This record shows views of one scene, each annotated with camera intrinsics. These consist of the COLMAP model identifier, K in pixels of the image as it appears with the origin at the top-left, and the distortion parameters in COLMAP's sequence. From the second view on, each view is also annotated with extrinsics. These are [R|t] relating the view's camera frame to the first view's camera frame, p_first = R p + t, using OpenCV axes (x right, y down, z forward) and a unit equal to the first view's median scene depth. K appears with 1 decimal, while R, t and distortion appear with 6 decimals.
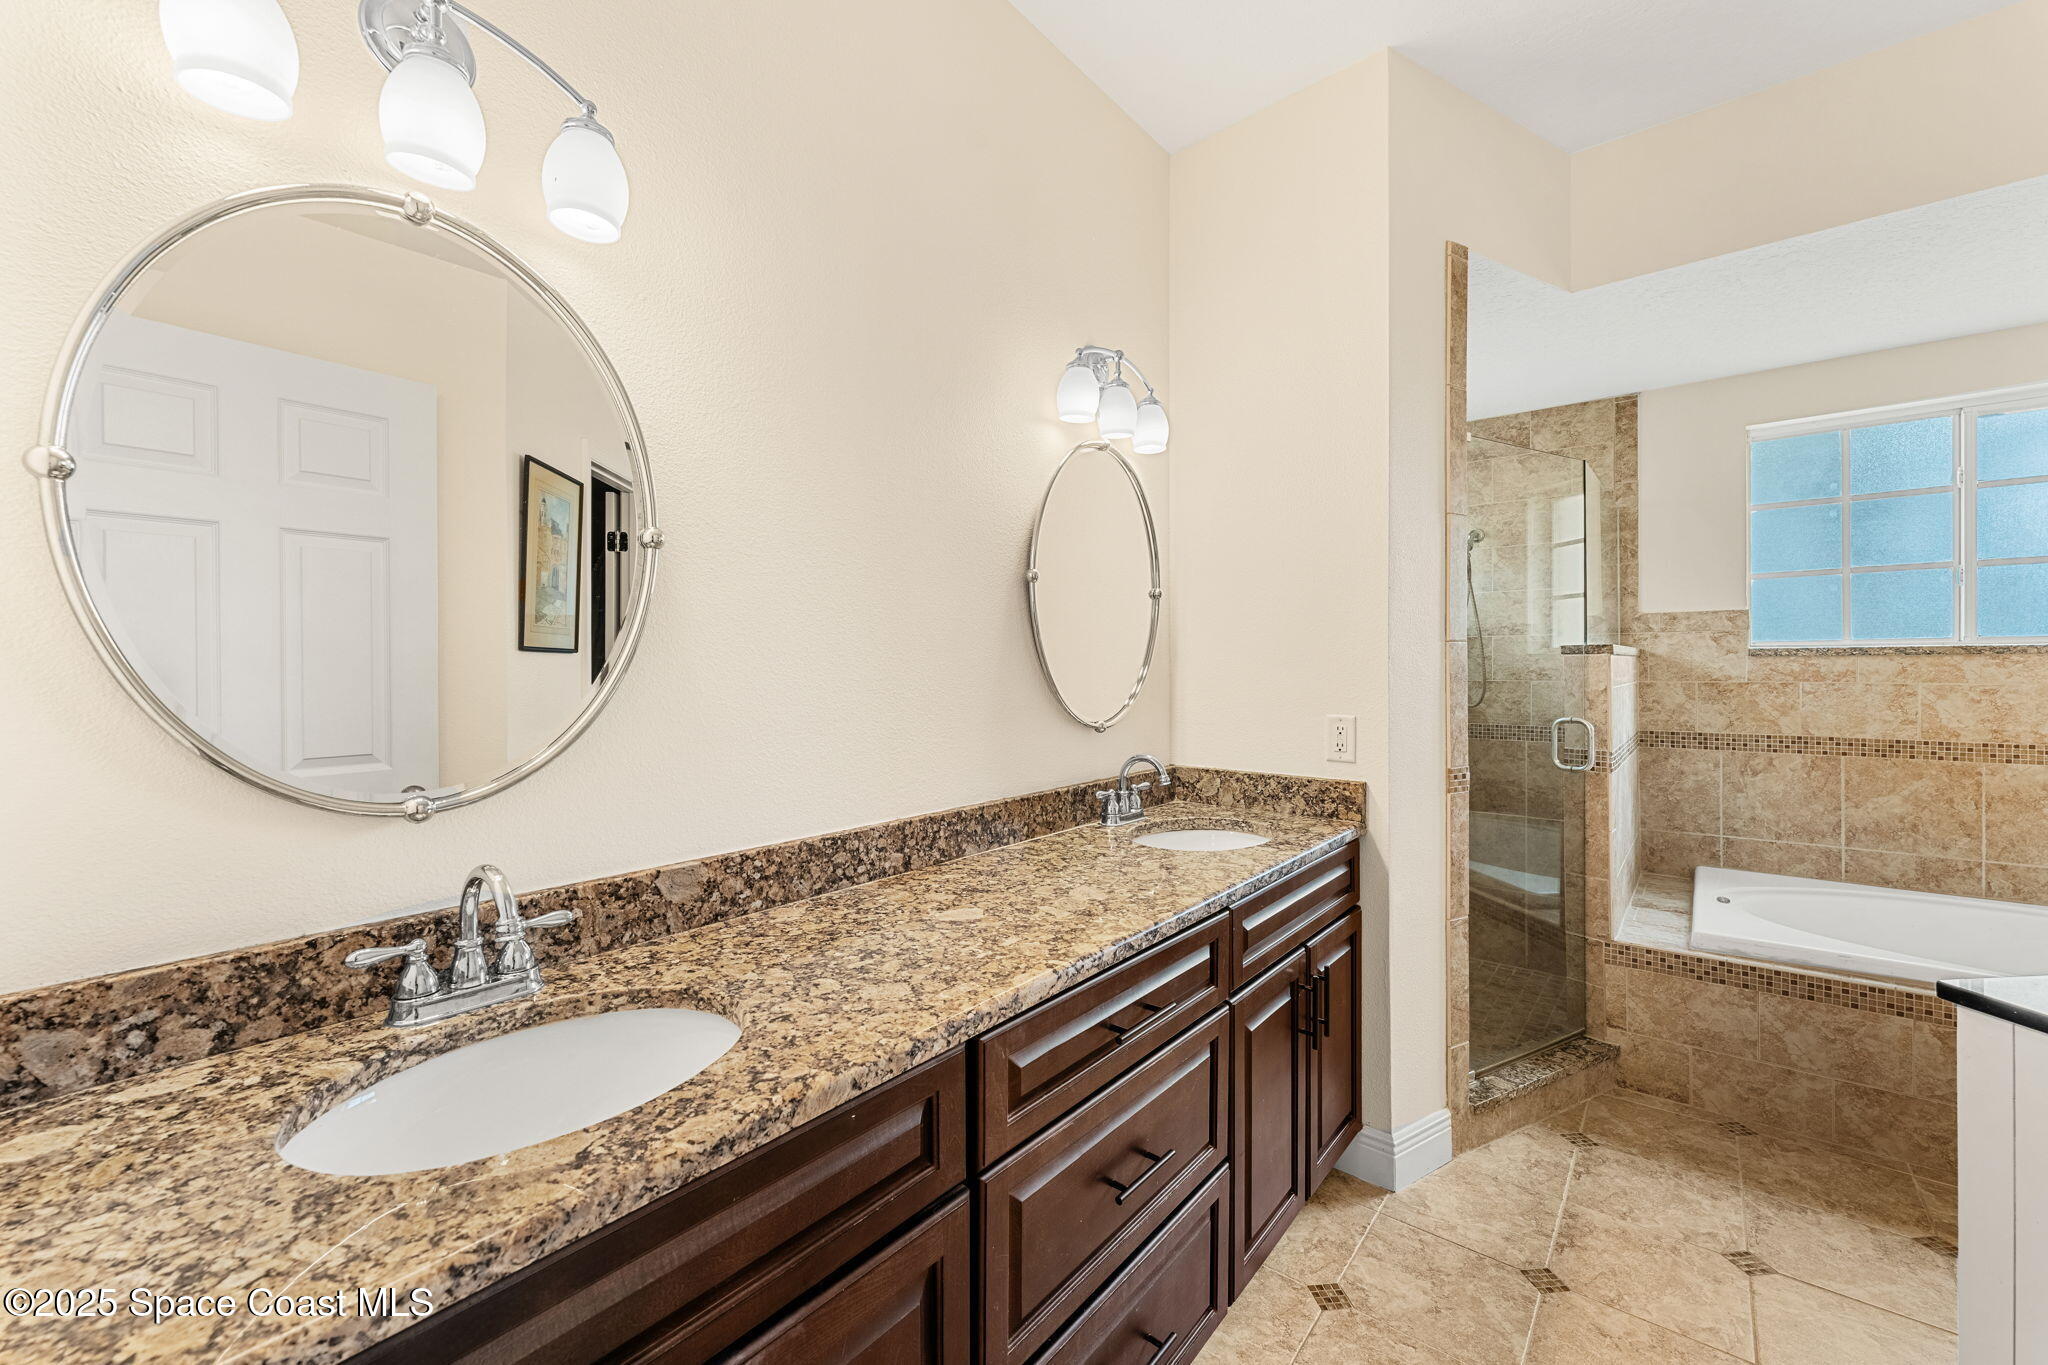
lens RADIAL K [[823.4, 0, 1023.6], [0, 823.4, 672.6], [0, 0, 1]] dist [0.000892, -0.000258]
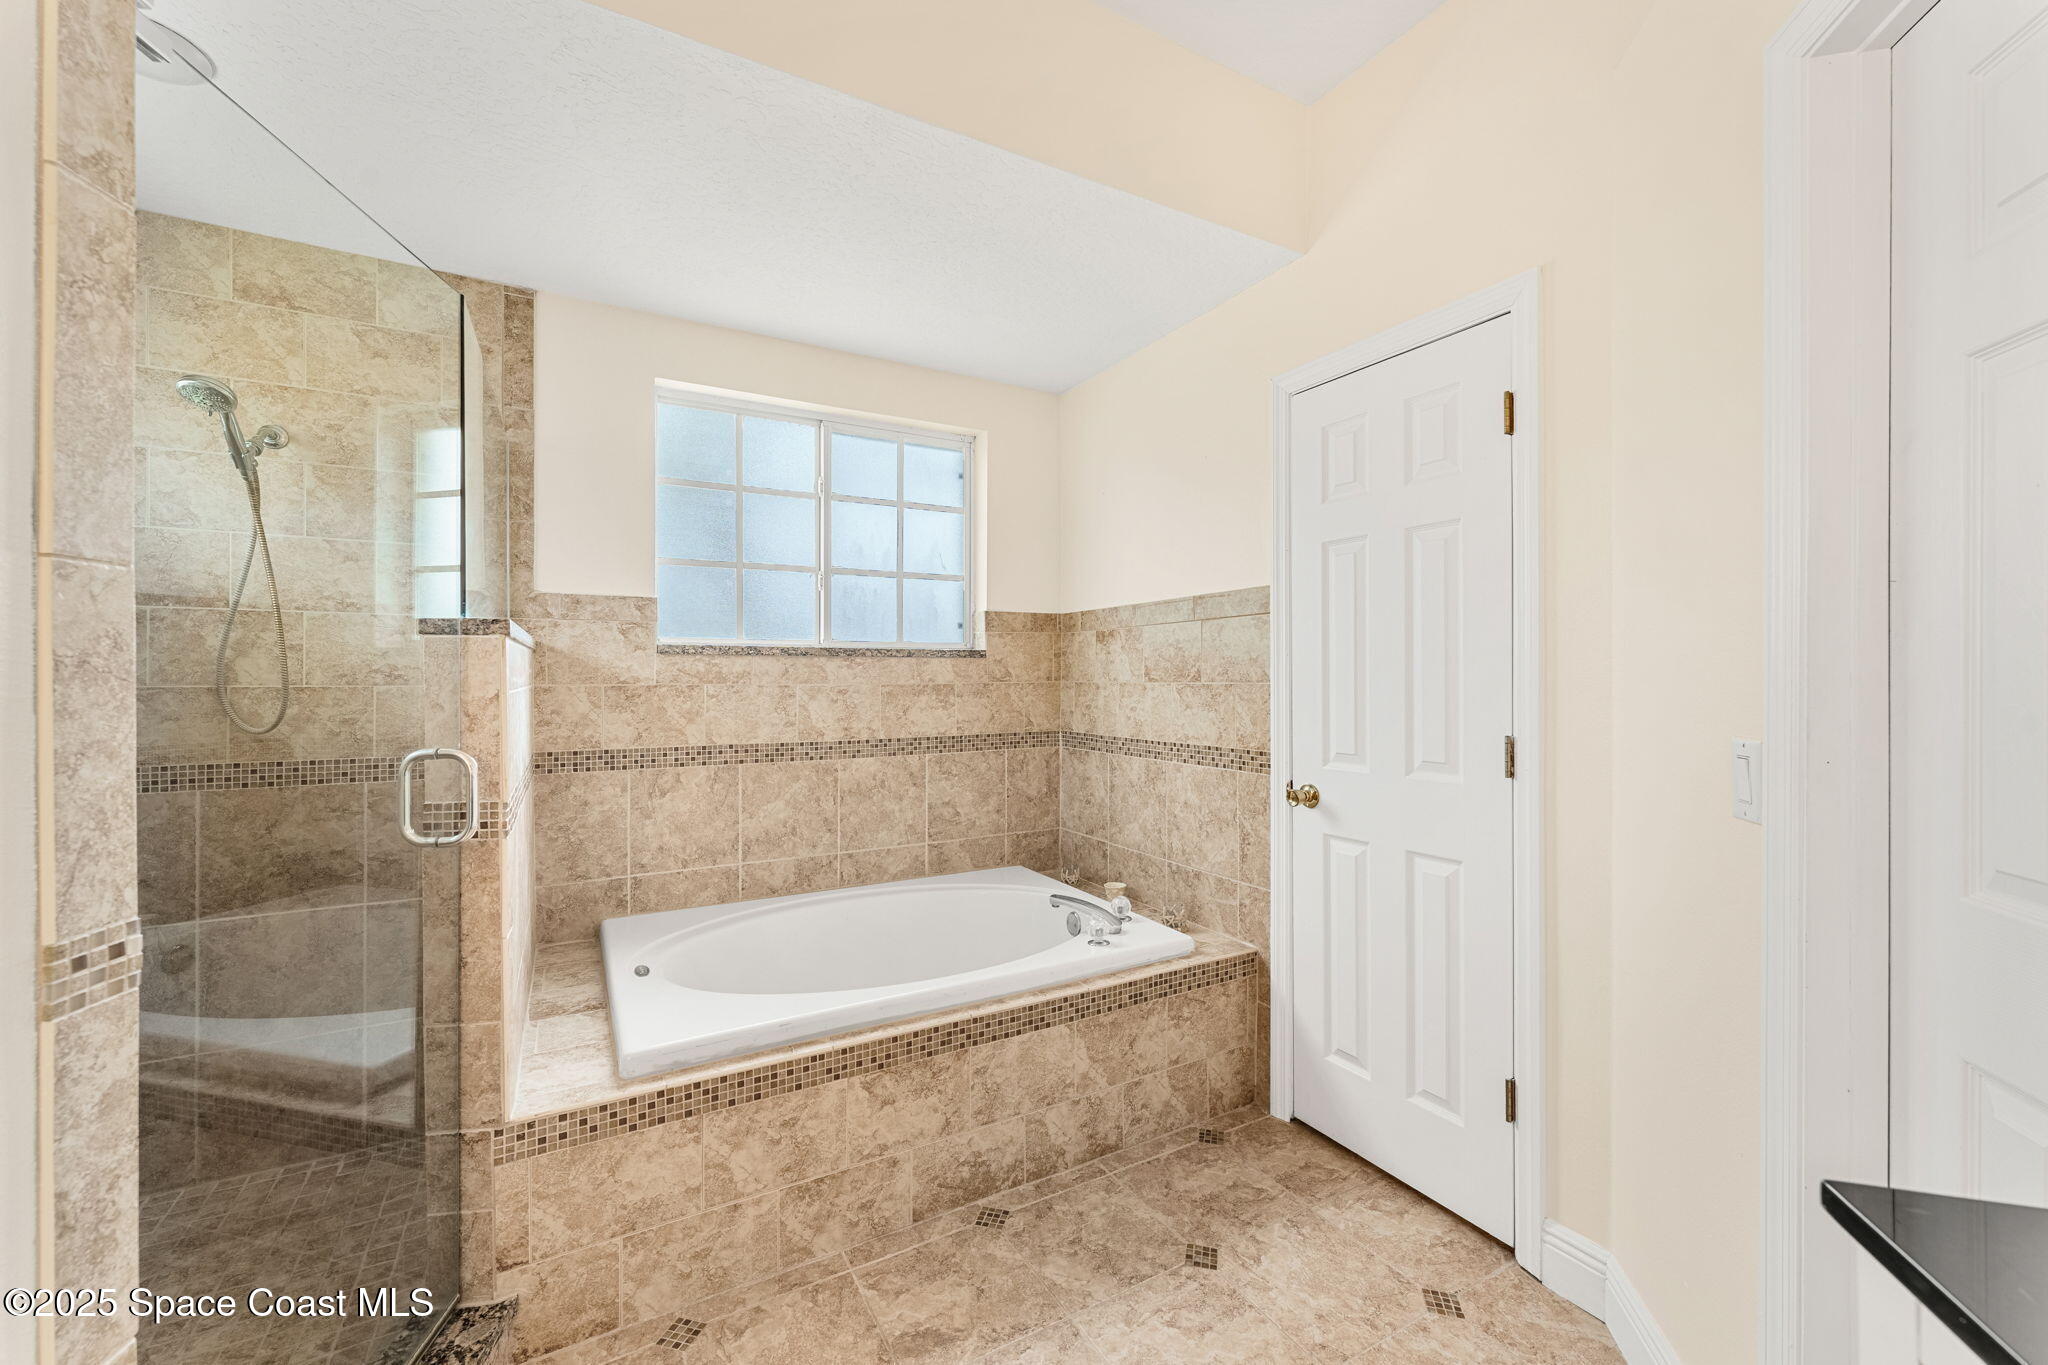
lens RADIAL K [[823.4, 0, 1023.6], [0, 823.4, 672.6], [0, 0, 1]] dist [0.000892, -0.000258]
pose [[0.362033, 0.008195, 0.932129, 0.250610], [0.003221, 0.999944, -0.010042, 0.009182], [-0.932160, 0.006638, 0.361986, 0.371414]]
